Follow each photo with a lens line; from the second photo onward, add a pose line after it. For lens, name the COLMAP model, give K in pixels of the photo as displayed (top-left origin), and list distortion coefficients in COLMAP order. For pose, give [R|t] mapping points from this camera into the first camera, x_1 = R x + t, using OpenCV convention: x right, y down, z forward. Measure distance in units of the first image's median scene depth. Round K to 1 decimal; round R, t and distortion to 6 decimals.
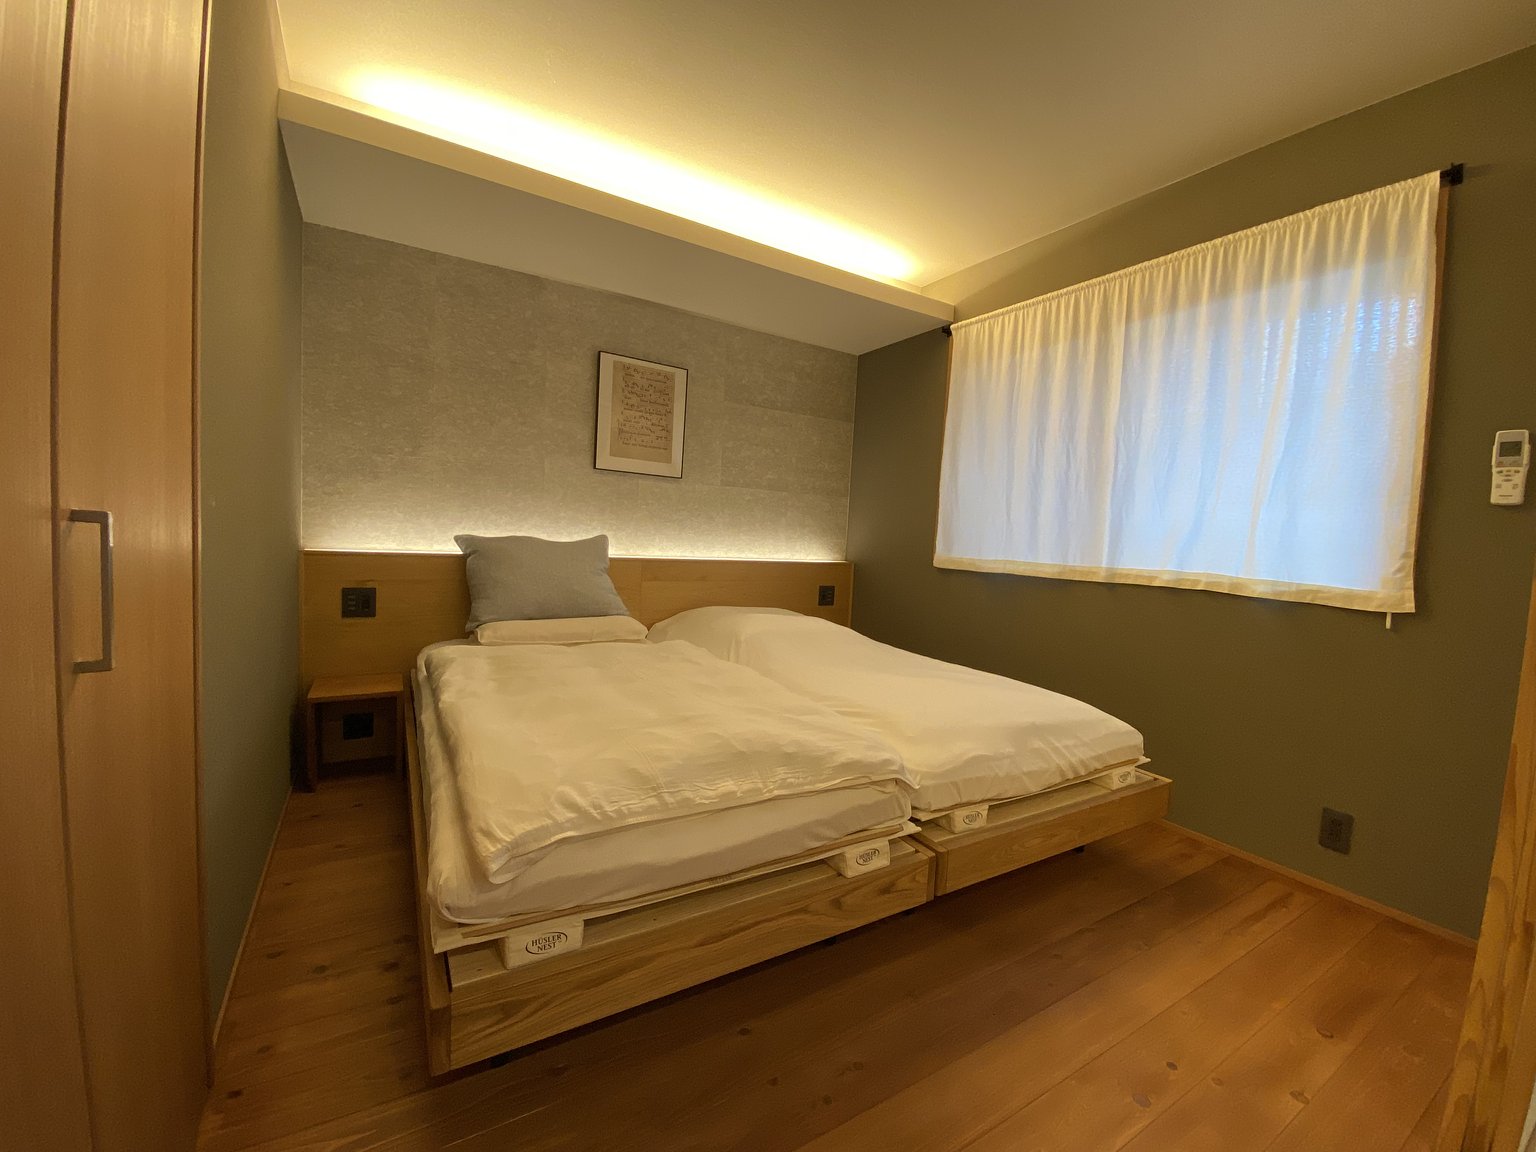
lens RADIAL K [[626.2, 0, 761.8], [0, 626.2, 577.0], [0, 0, 1]] dist [0.030761, -0.025128]
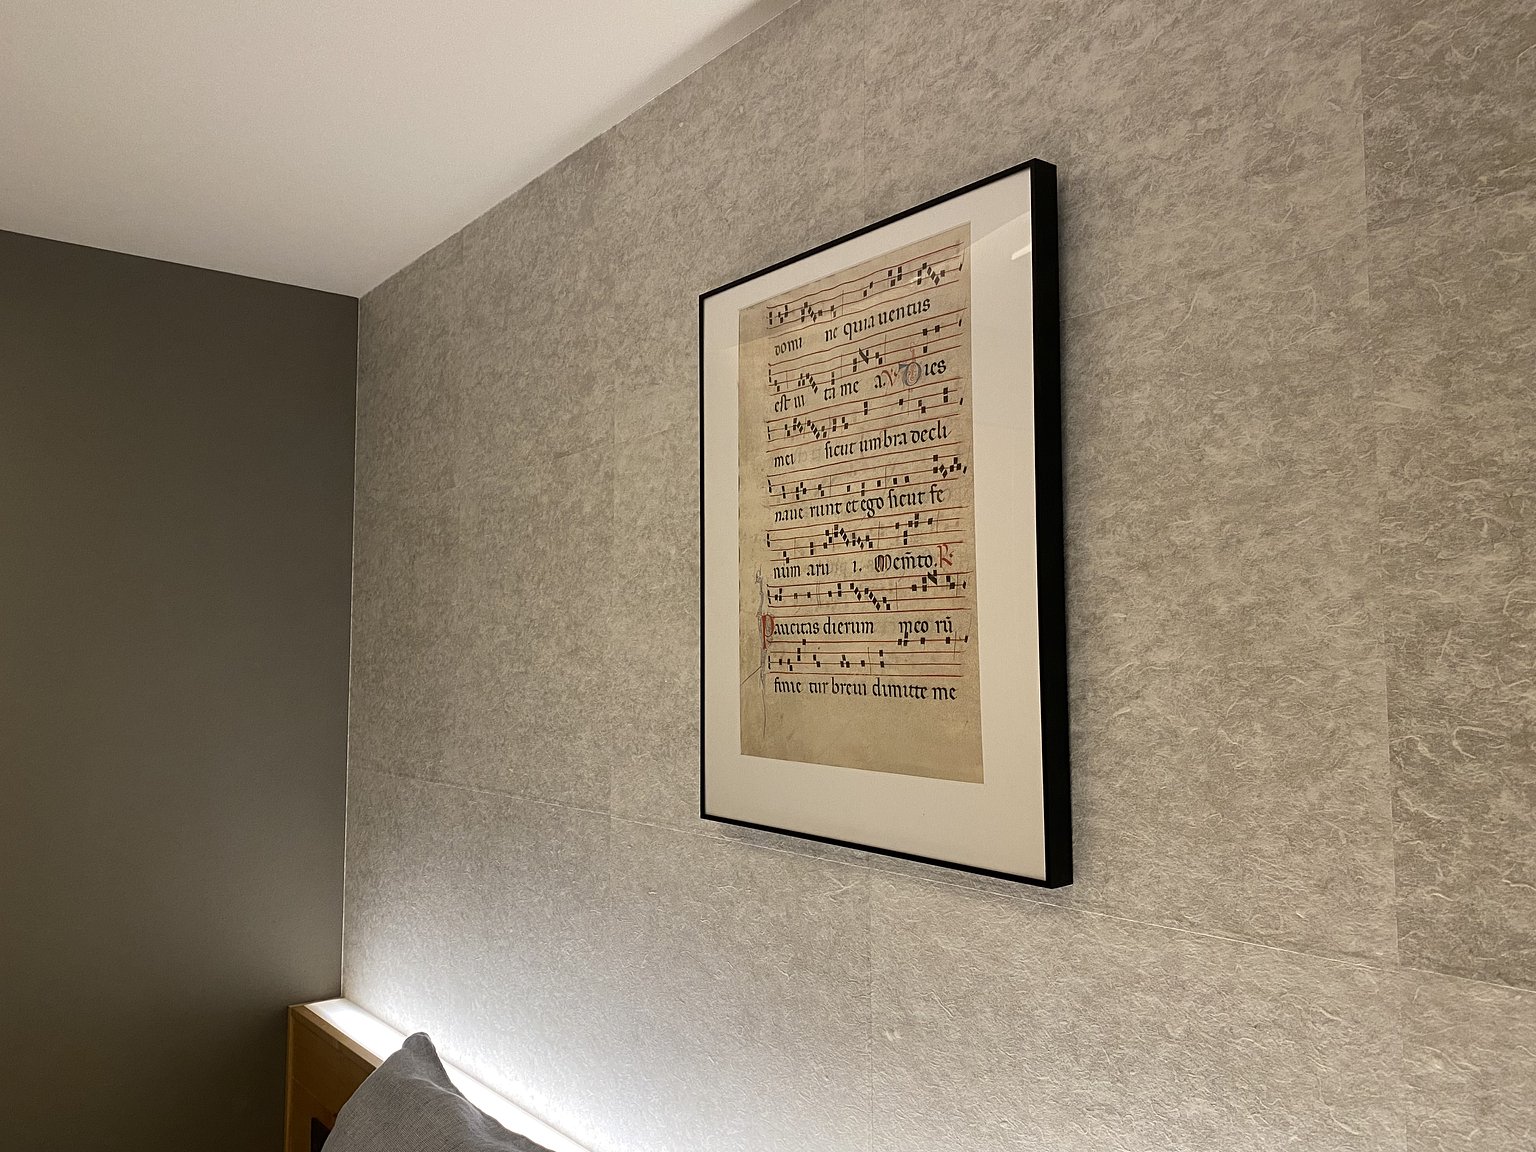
lens RADIAL K [[1200.7, 0, 768.0], [0, 1200.7, 576.0], [0, 0, 1]] dist [0.069195, -0.000914]
pose [[0.135191, -0.125620, -0.982824, 0.232275], [-0.060836, 0.989006, -0.134779, -0.296528], [0.988950, 0.078012, 0.126063, 1.428636]]
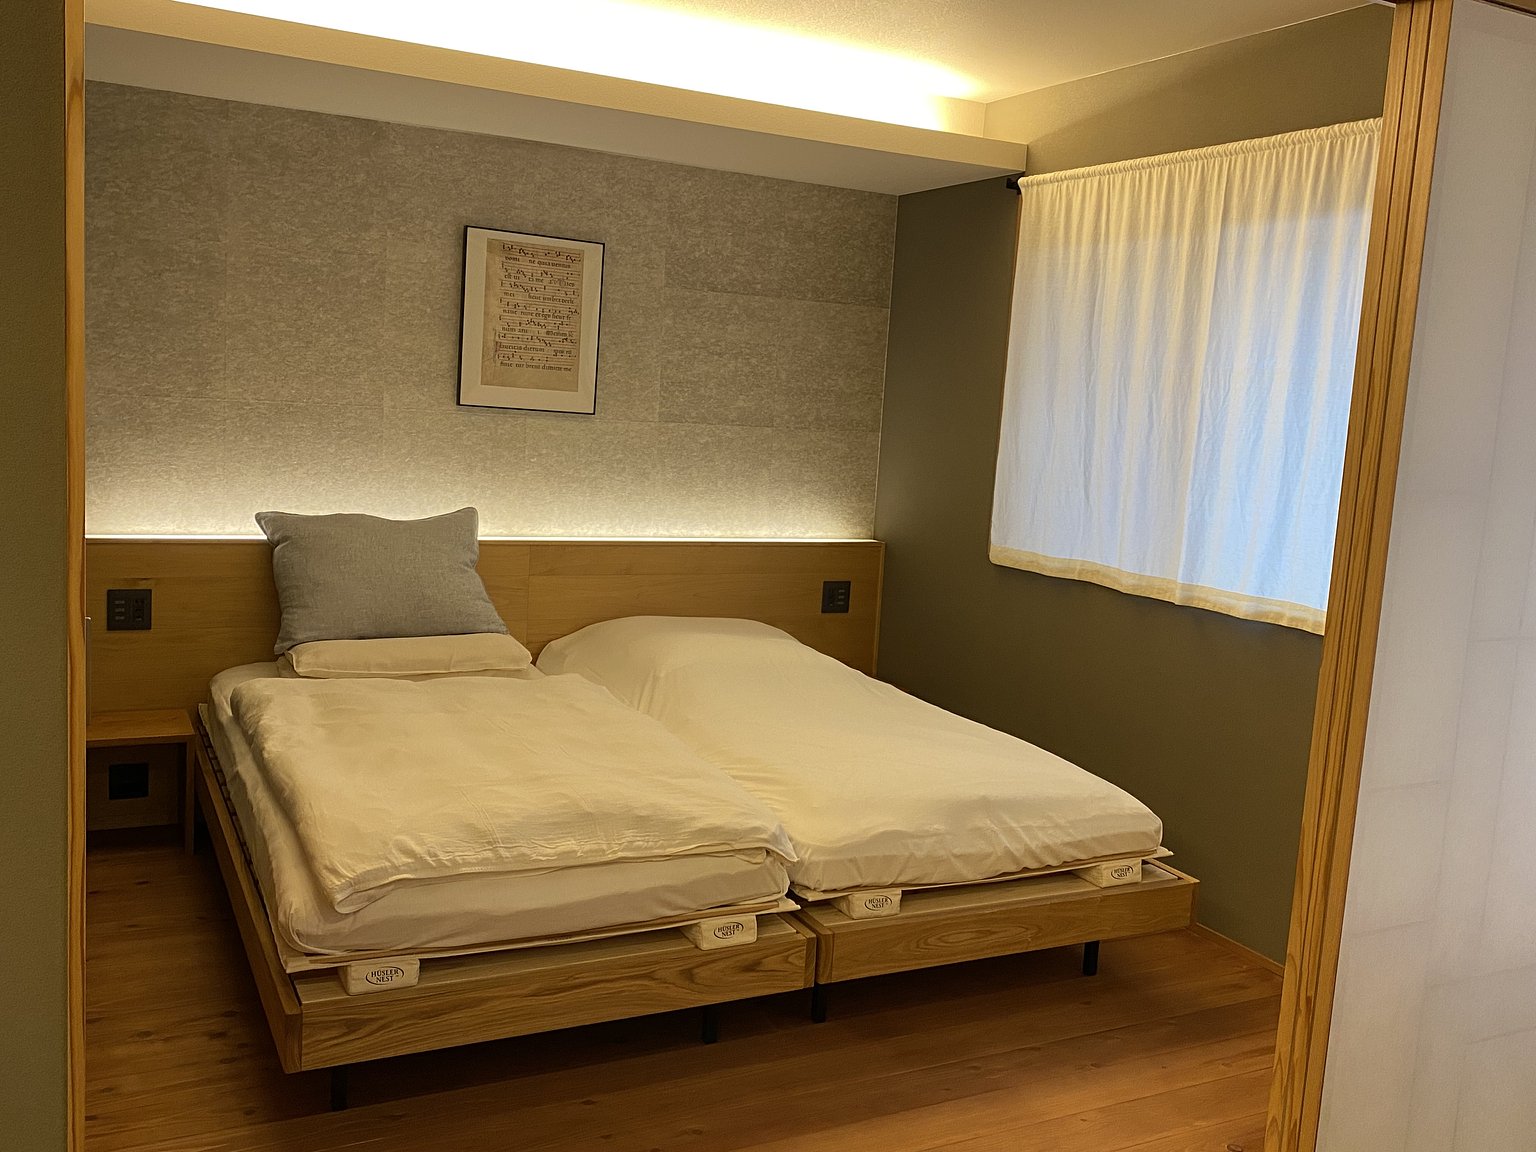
lens RADIAL K [[1382.3, 0, 768.0], [0, 1382.3, 576.0], [0, 0, 1]] dist [0.106369, -0.219981]
pose [[0.997782, 0.019924, -0.063518, 0.225835], [-0.016079, 0.998040, 0.060474, -0.129163], [0.064598, -0.059318, 0.996147, -0.650004]]
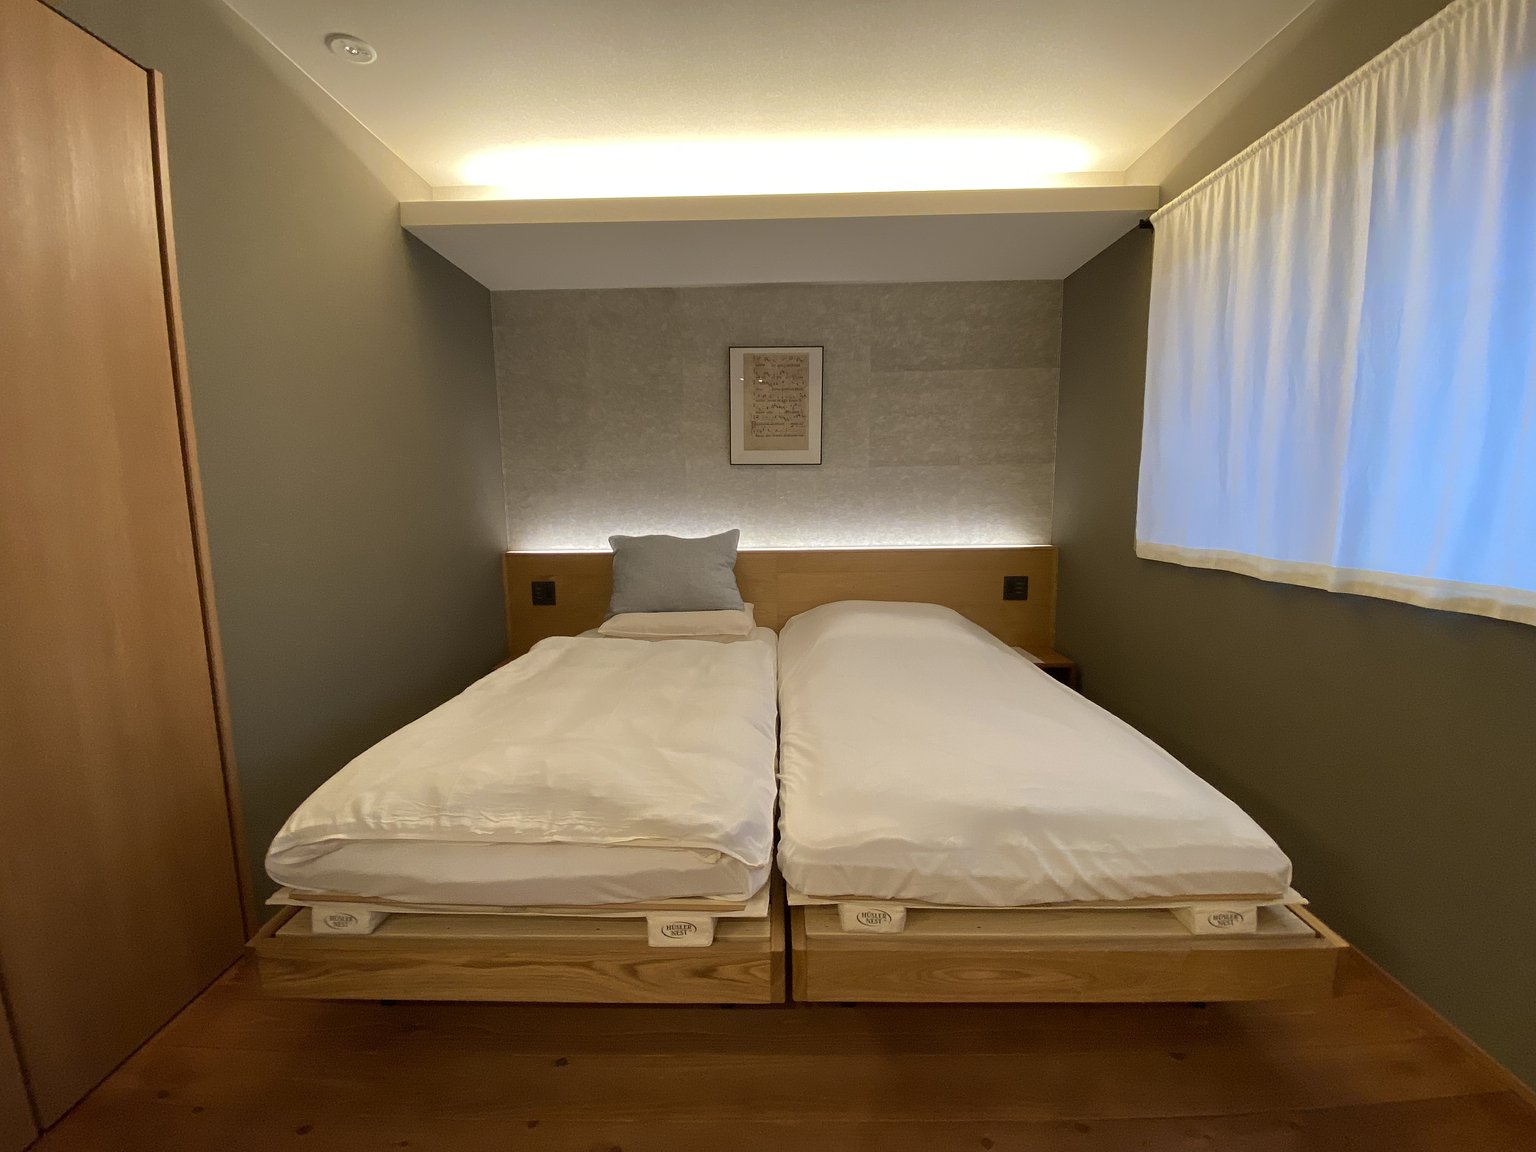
lens RADIAL K [[623.8, 0, 756.0], [0, 623.8, 575.7], [0, 0, 1]] dist [0.020277, -0.020821]
pose [[0.843380, 0.008512, -0.537250, 0.472868], [0.019416, 0.998739, 0.046303, -0.055053], [0.536967, -0.049482, 0.842151, 0.229460]]
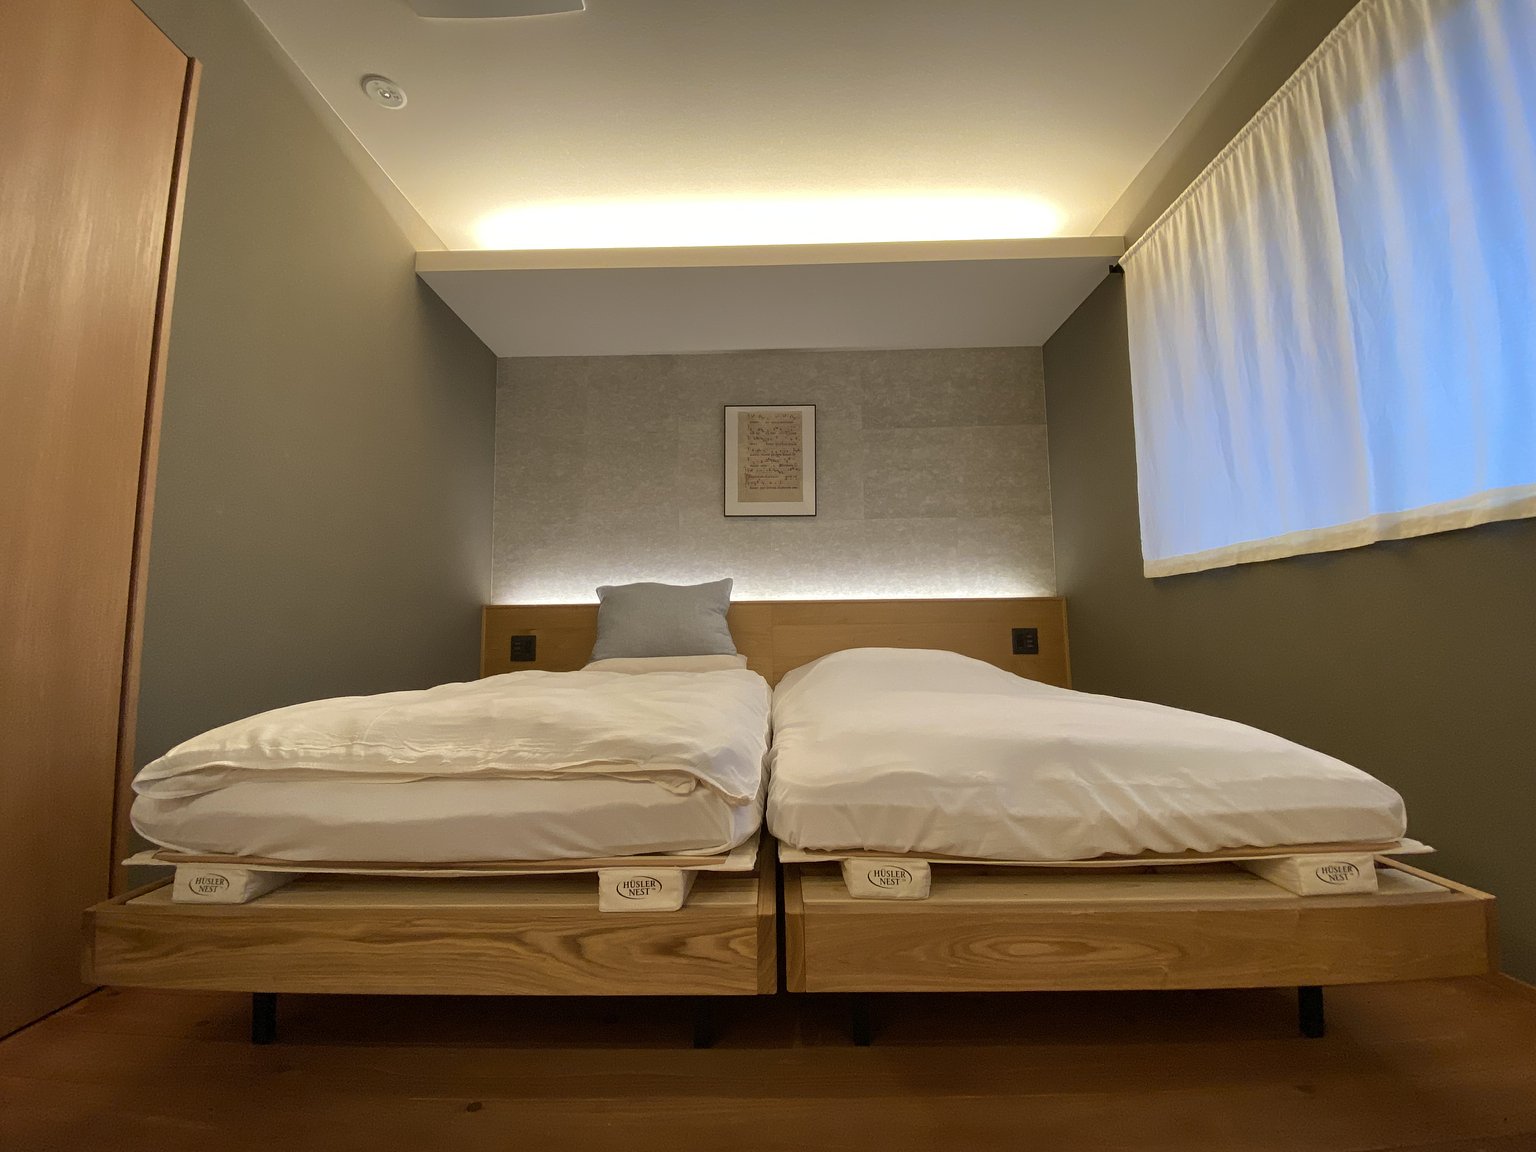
lens RADIAL K [[623.8, 0, 756.0], [0, 623.8, 575.7], [0, 0, 1]] dist [0.020277, -0.020821]
pose [[0.844393, -0.112815, -0.523712, 0.436267], [0.018855, 0.983228, -0.181401, 0.156791], [0.535393, 0.143300, 0.832358, 0.300544]]
